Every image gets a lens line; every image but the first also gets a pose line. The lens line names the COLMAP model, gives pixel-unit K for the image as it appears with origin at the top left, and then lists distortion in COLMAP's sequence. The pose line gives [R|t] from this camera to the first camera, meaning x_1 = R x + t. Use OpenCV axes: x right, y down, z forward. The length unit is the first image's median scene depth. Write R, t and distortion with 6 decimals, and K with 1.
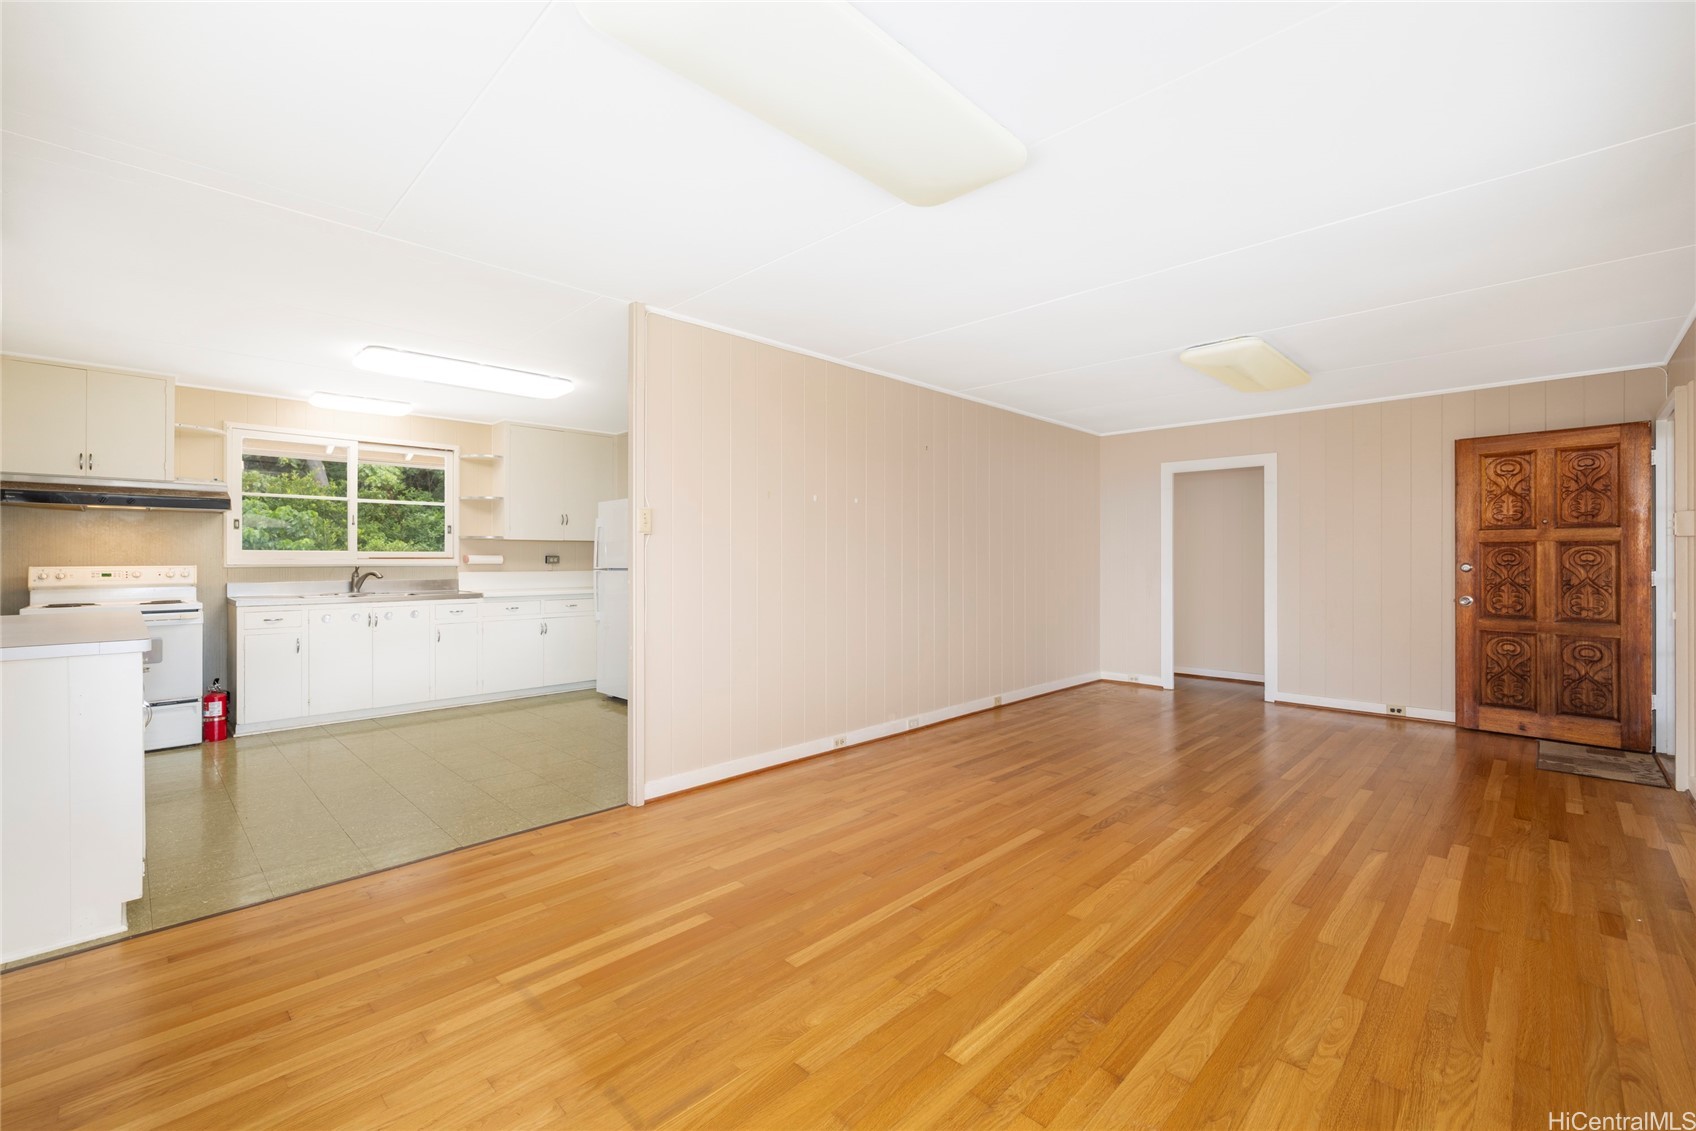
lens RADIAL K [[711.1, 0, 843.2], [0, 711.1, 547.1], [0, 0, 1]] dist [0.001078, 0.000376]
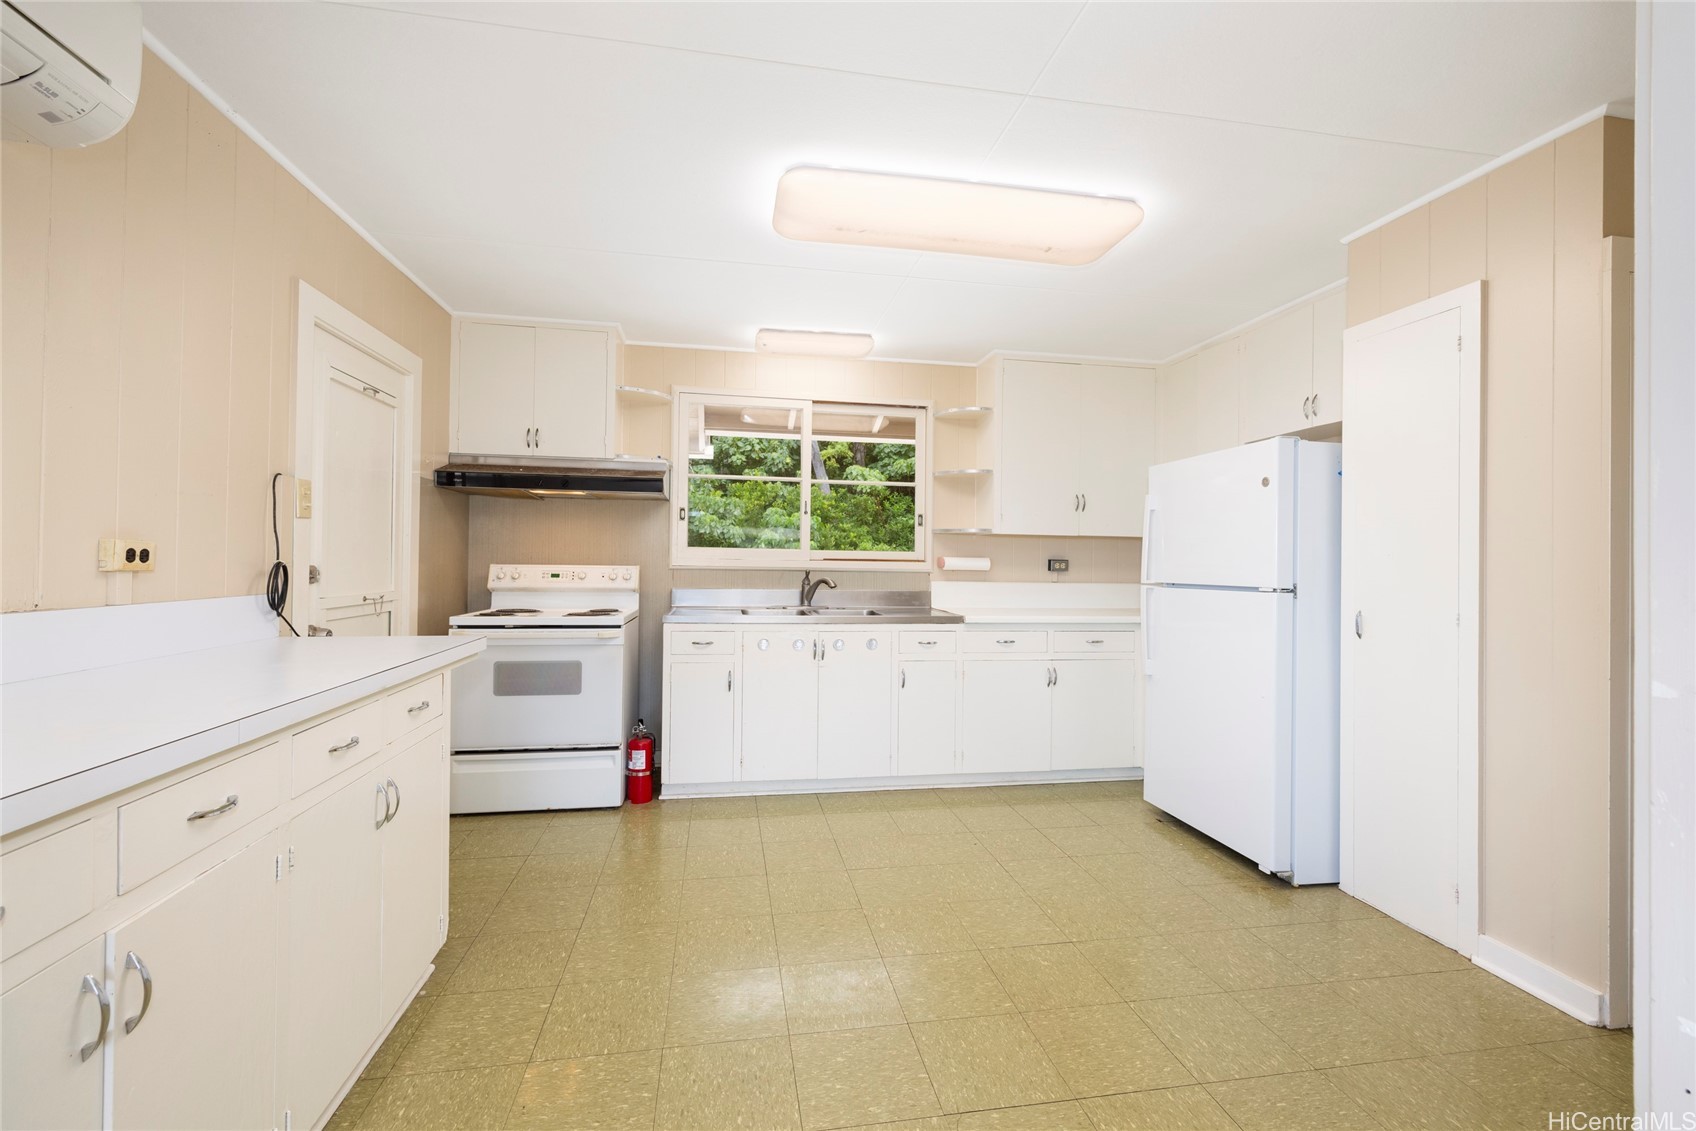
lens RADIAL K [[711.1, 0, 843.2], [0, 711.1, 547.1], [0, 0, 1]] dist [0.001078, 0.000376]
pose [[0.811267, 0.002138, -0.584672, -0.233791], [-0.006557, 0.999964, -0.005441, 0.007023], [0.584639, 0.008248, 0.811252, 0.441160]]
